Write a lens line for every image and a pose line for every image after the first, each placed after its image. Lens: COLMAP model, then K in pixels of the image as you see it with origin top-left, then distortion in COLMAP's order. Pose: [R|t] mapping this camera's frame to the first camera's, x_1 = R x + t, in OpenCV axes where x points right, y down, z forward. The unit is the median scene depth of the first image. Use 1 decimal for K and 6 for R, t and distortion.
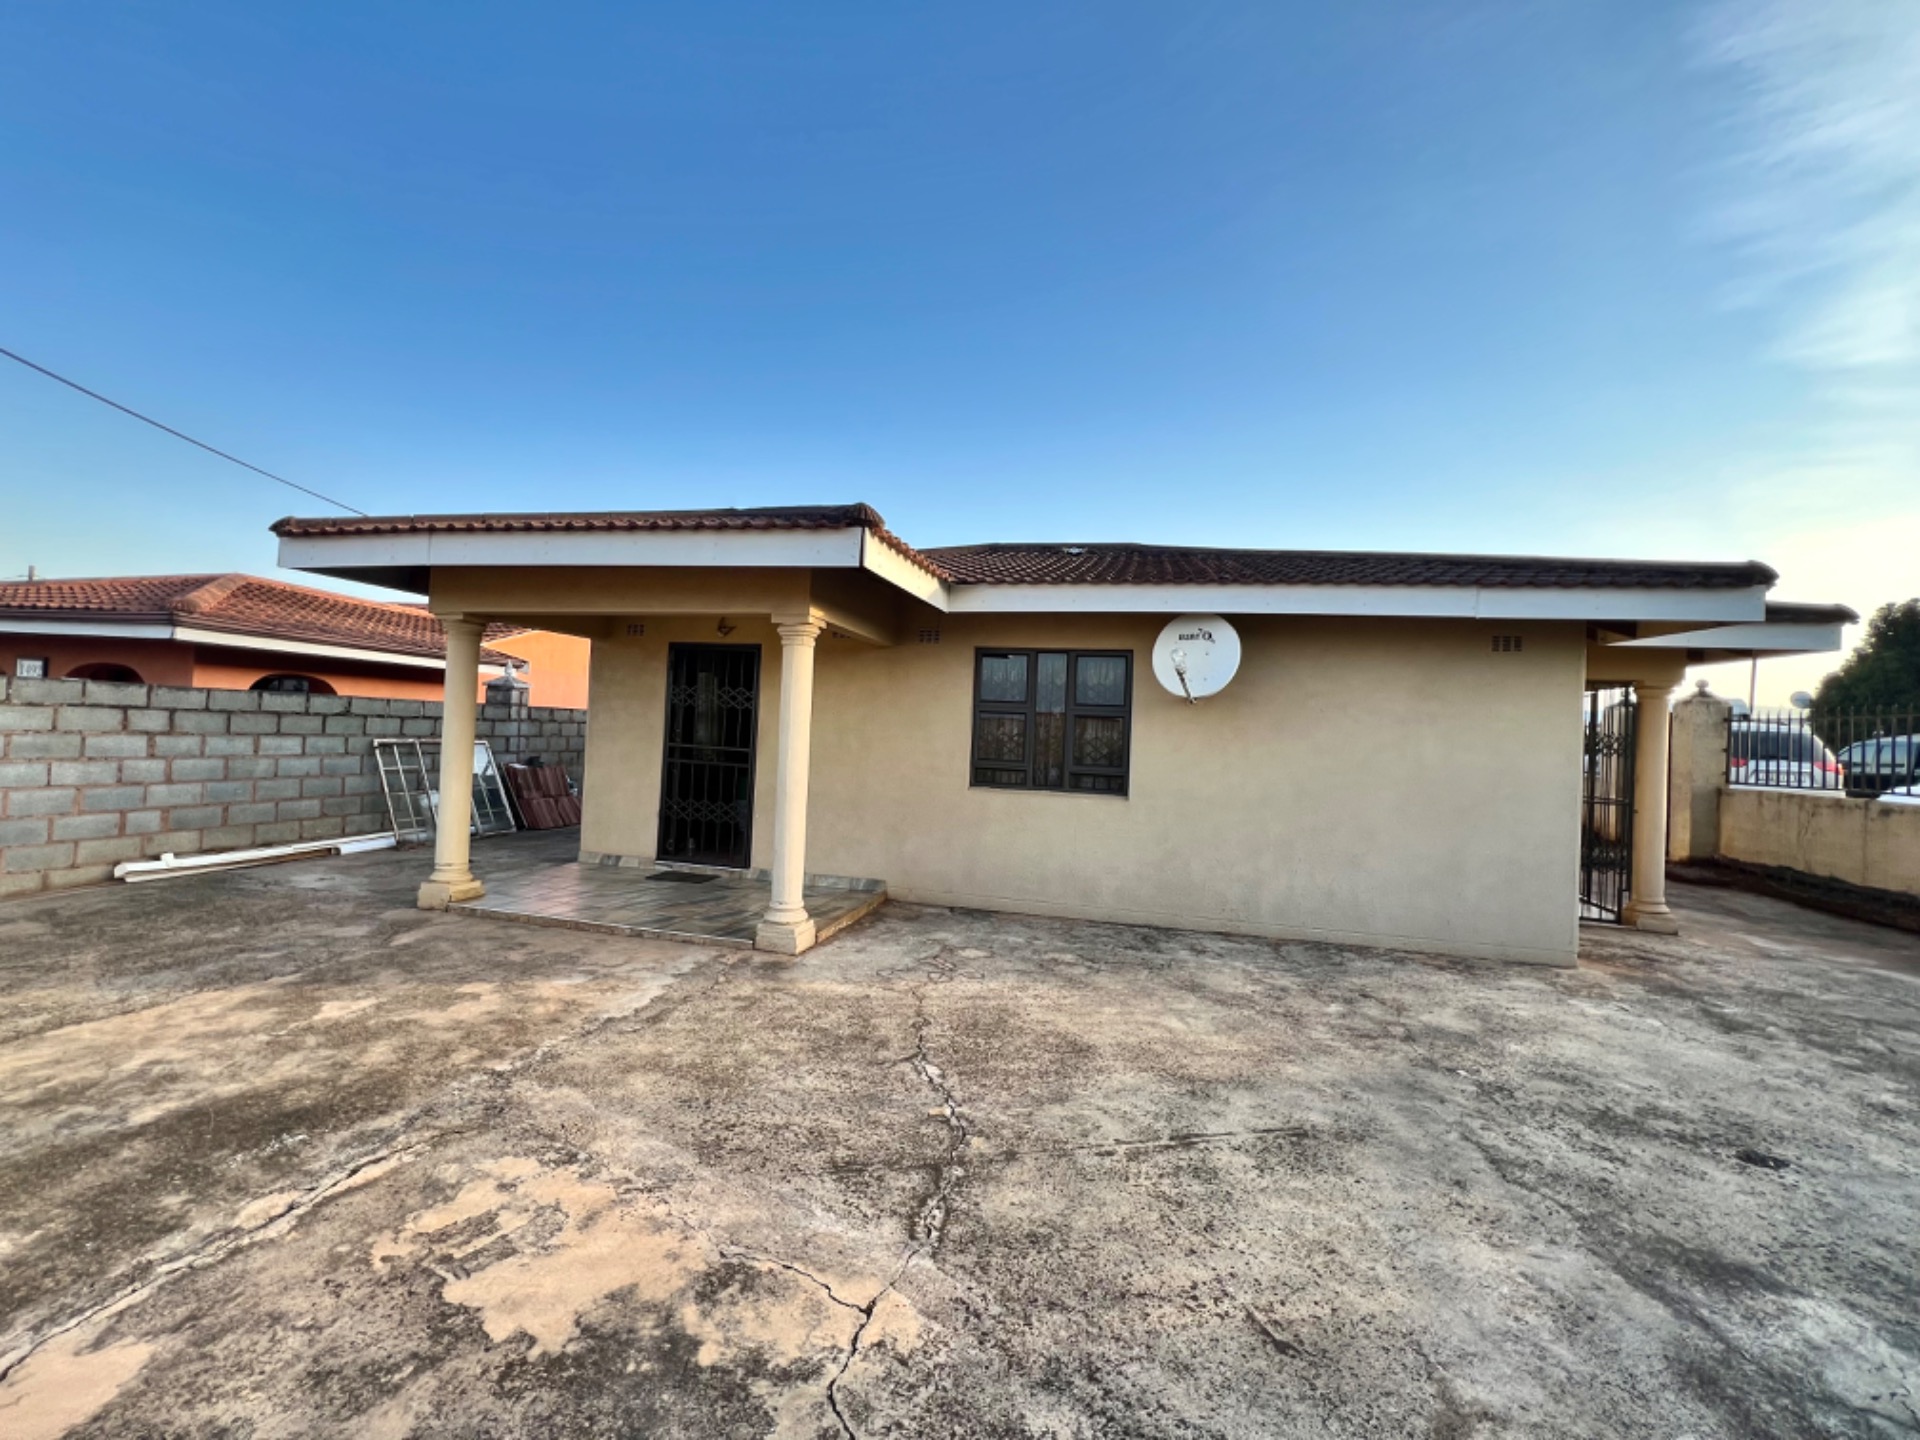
lens RADIAL K [[772.6, 0, 960.0], [0, 772.6, 720.0], [0, 0, 1]] dist [-0.001860, -0.000177]
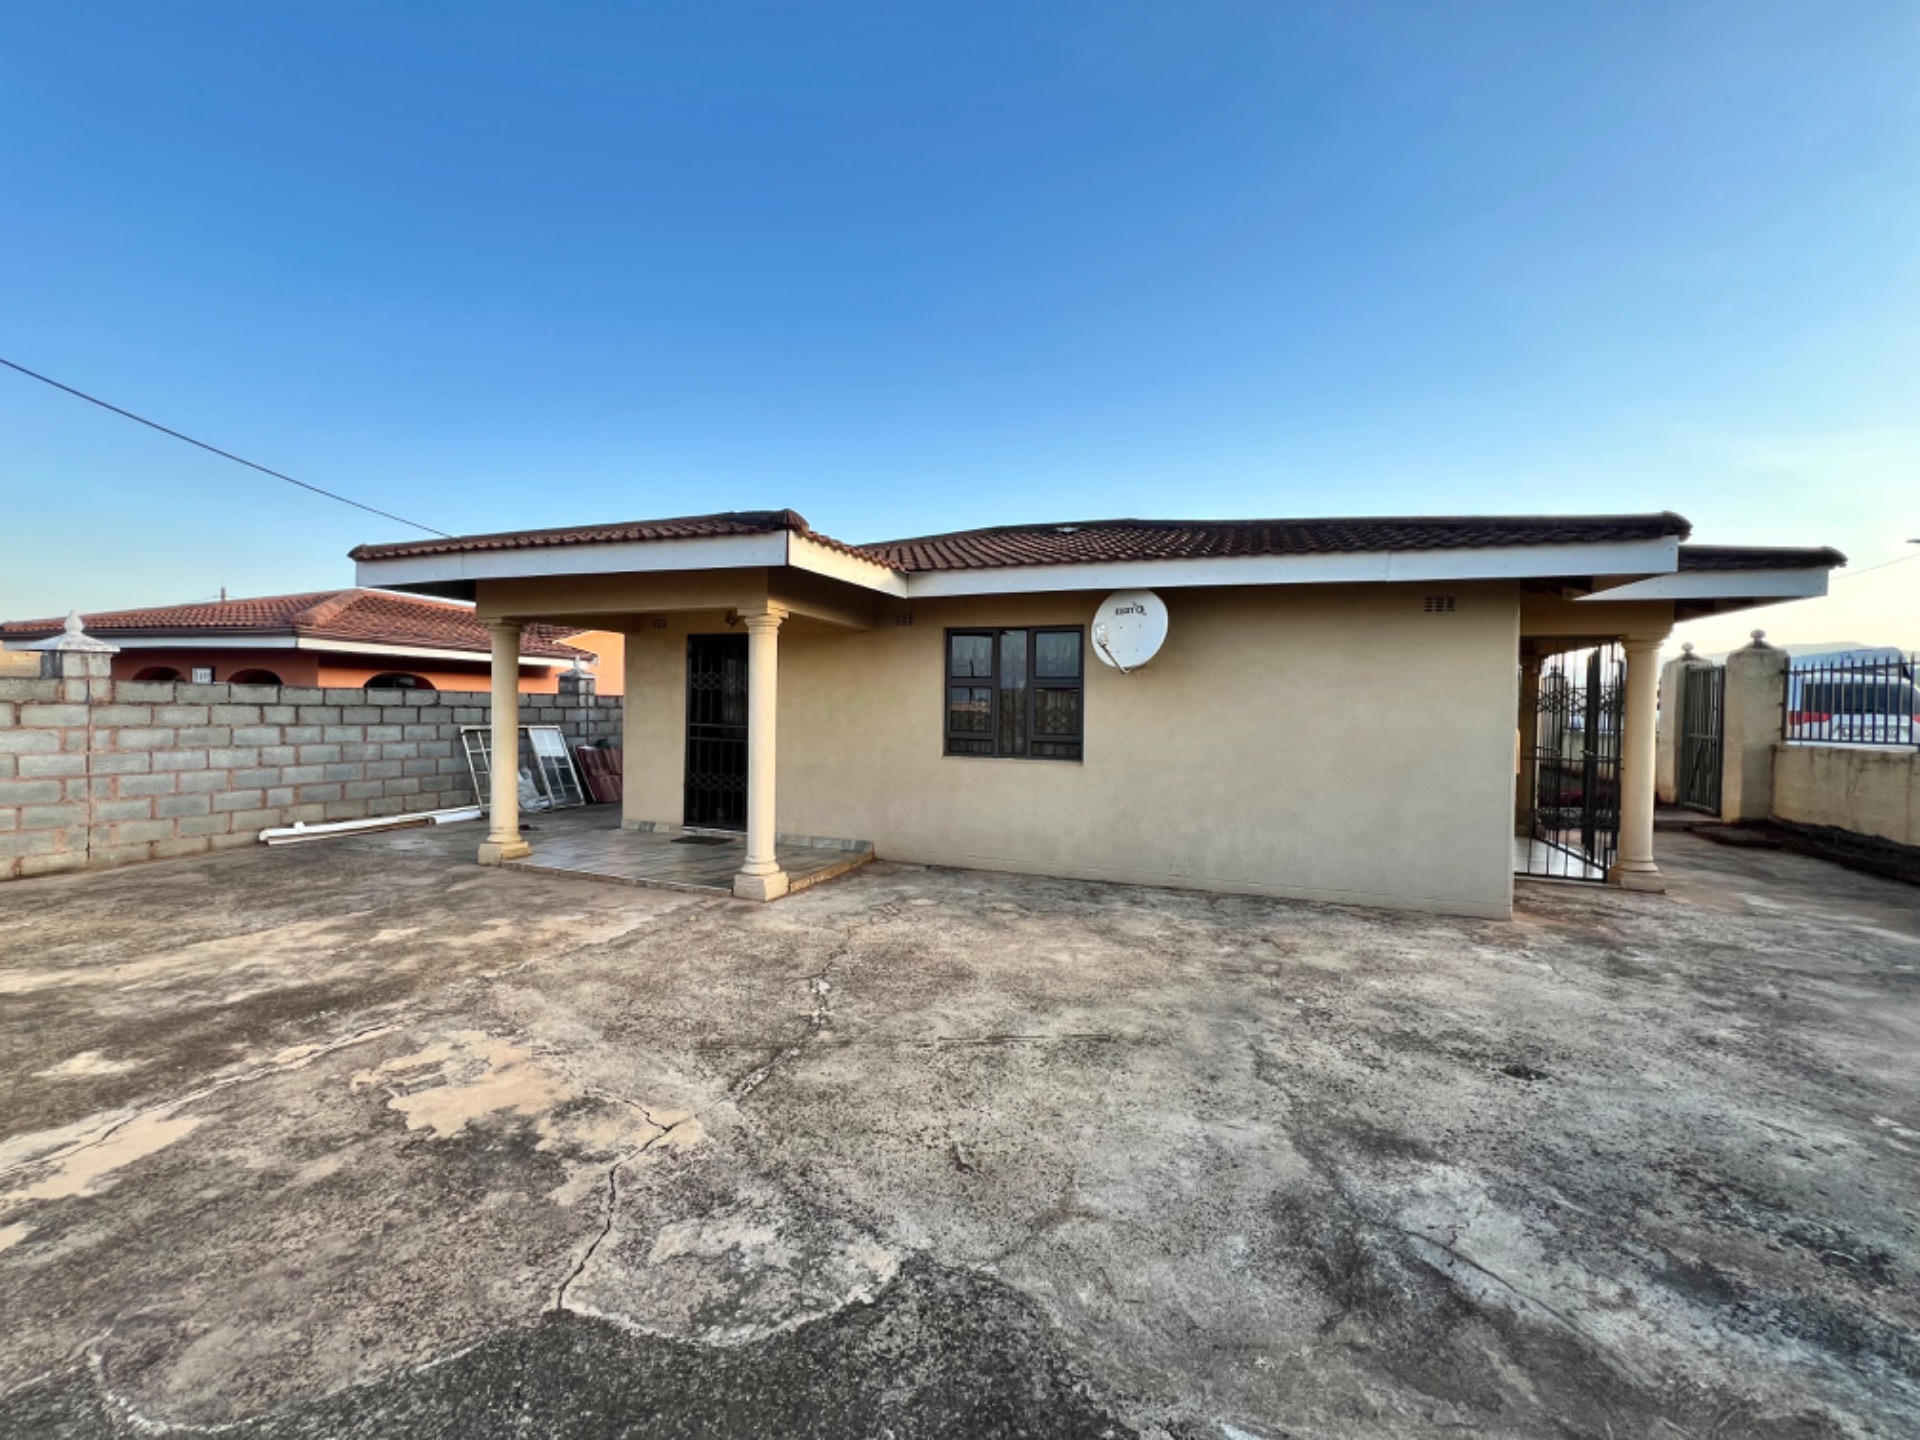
lens RADIAL K [[768.9, 0, 953.4], [0, 768.9, 720.1], [0, 0, 1]] dist [-0.002352, -0.000038]
pose [[0.991246, -0.024956, -0.129647, 0.237578], [0.028643, 0.999234, 0.026651, 0.009797], [0.128883, -0.030132, 0.991202, -0.106605]]
